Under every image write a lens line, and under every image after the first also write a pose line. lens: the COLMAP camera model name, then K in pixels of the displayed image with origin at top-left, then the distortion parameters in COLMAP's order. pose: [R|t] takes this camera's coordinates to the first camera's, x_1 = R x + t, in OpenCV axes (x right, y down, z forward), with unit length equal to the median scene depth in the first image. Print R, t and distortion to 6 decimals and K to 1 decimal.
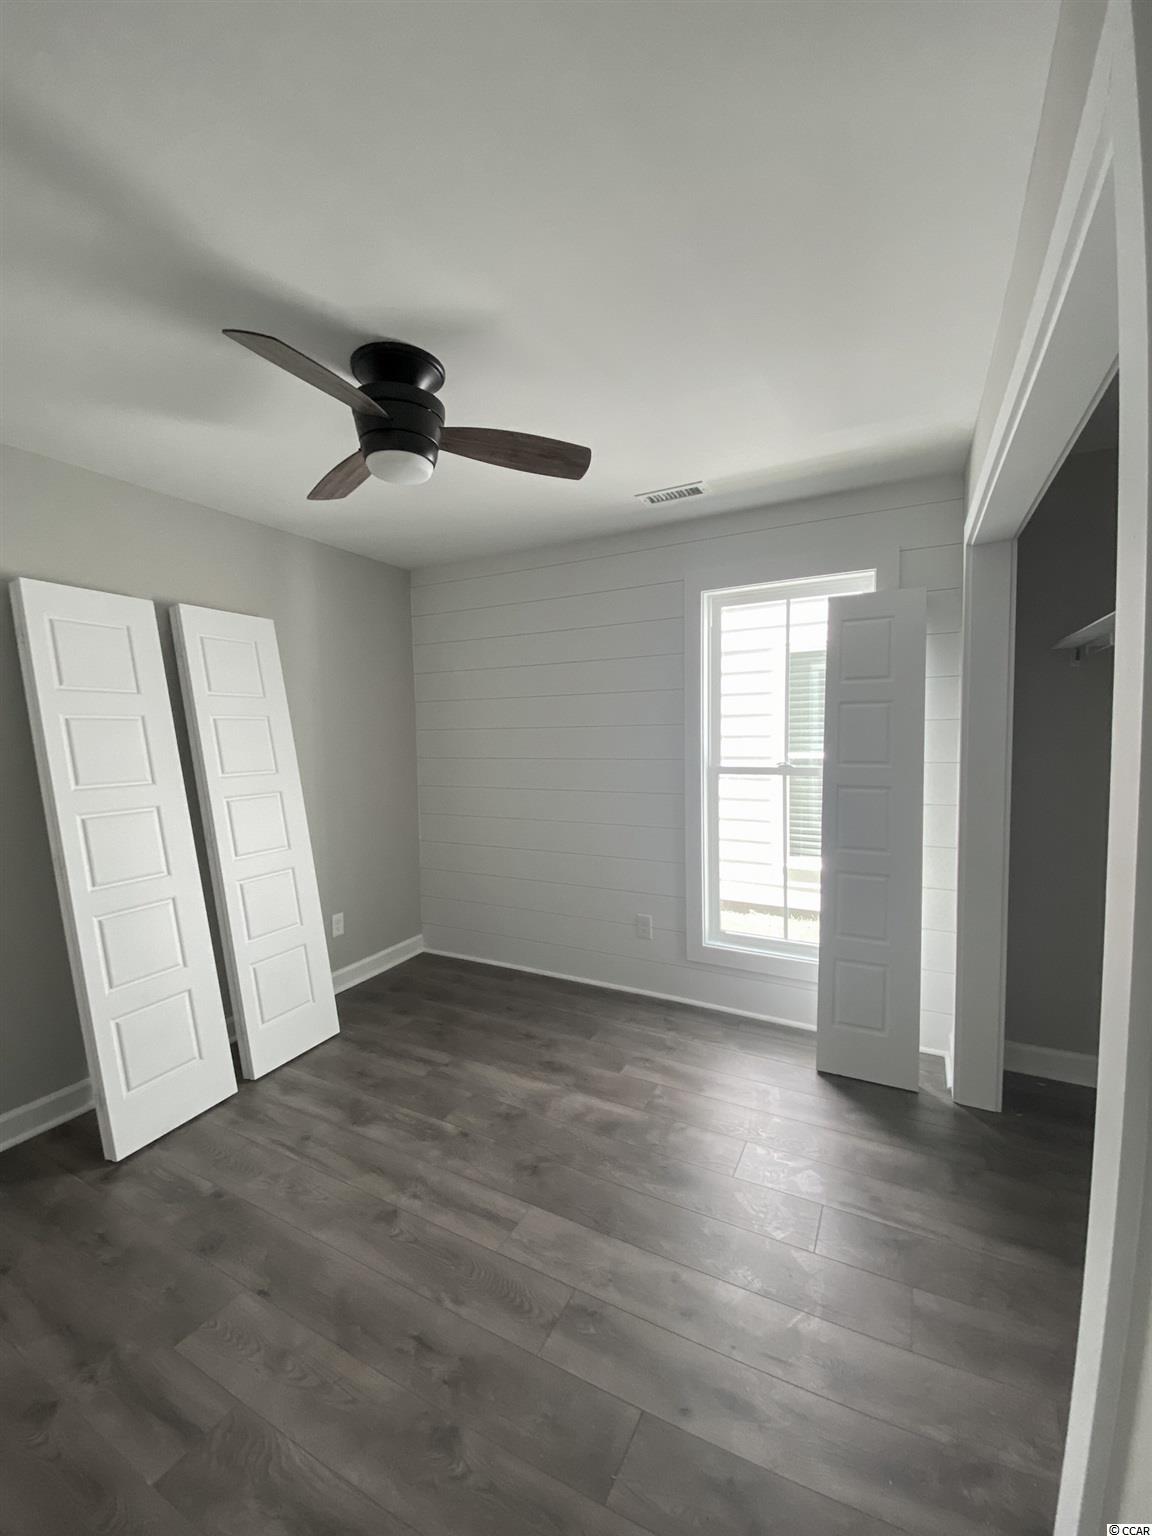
lens RADIAL K [[615.1, 0, 576.0], [0, 615.1, 768.0], [0, 0, 1]] dist [0.029672, -0.022500]
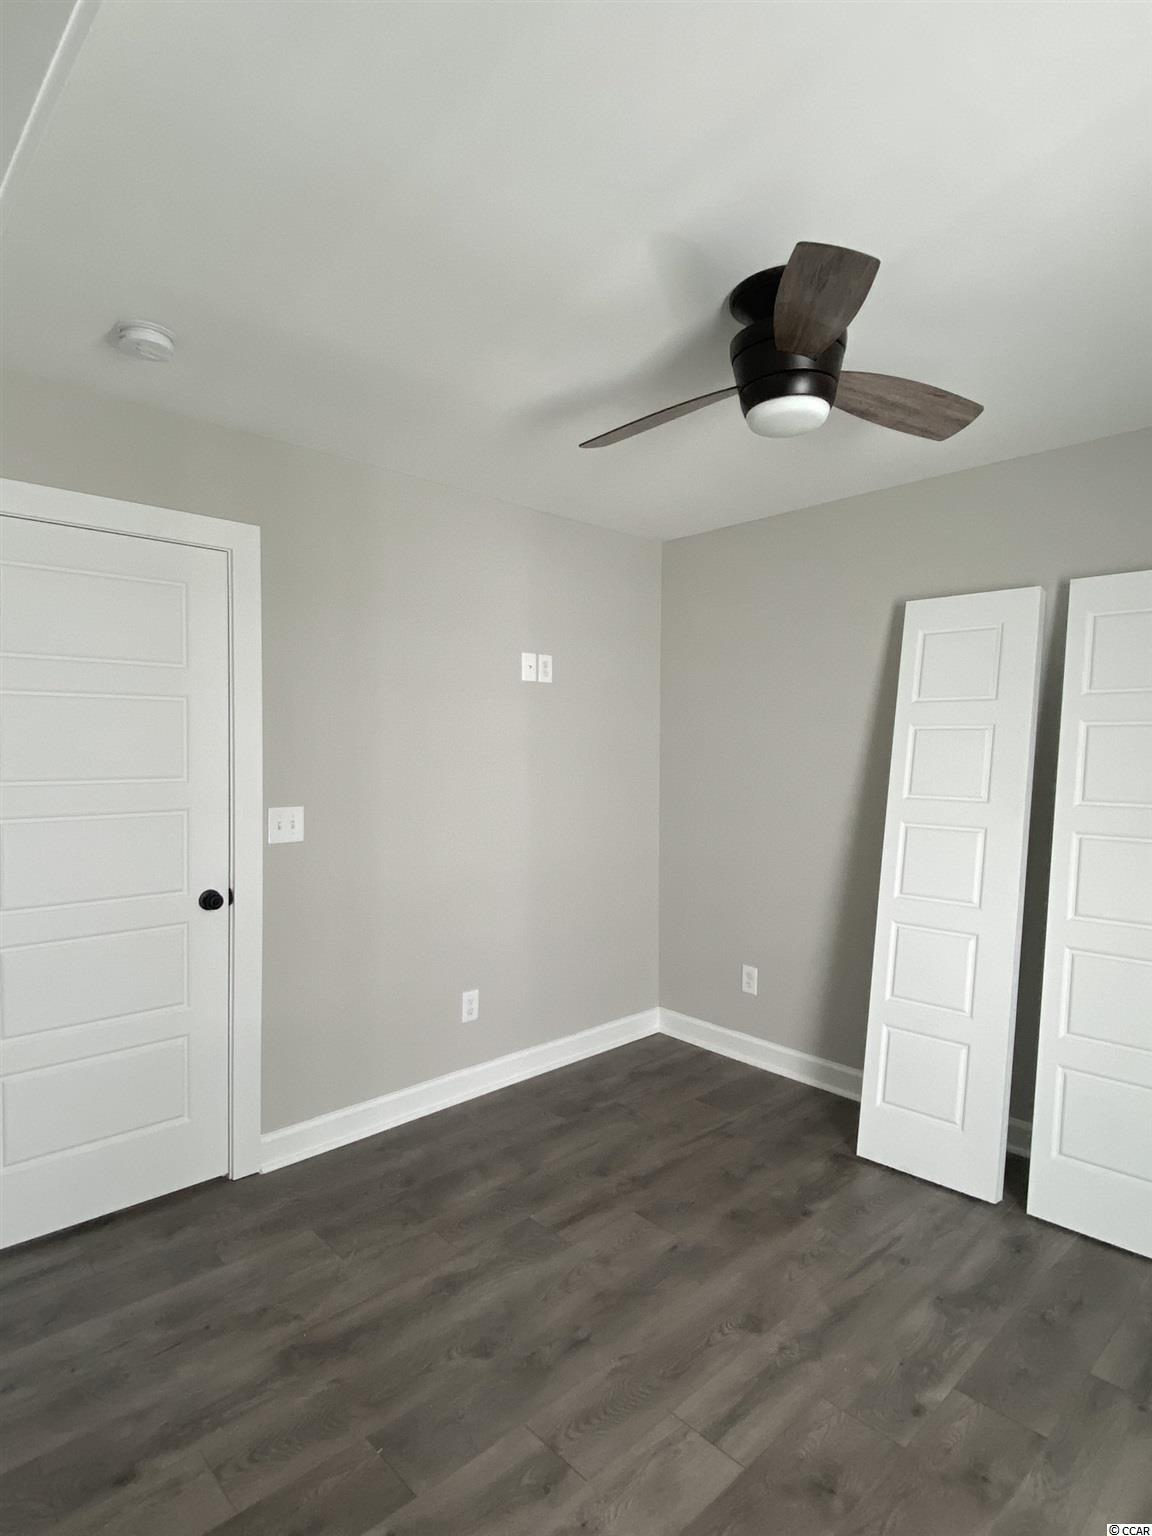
lens RADIAL K [[833.9, 0, 576.0], [0, 833.9, 768.0], [0, 0, 1]] dist [0.000270, -0.000390]
pose [[-0.317592, 0.032929, -0.947656, 0.786857], [-0.059033, 0.996772, 0.054420, -0.065443], [0.946388, 0.073227, -0.314622, 1.047157]]
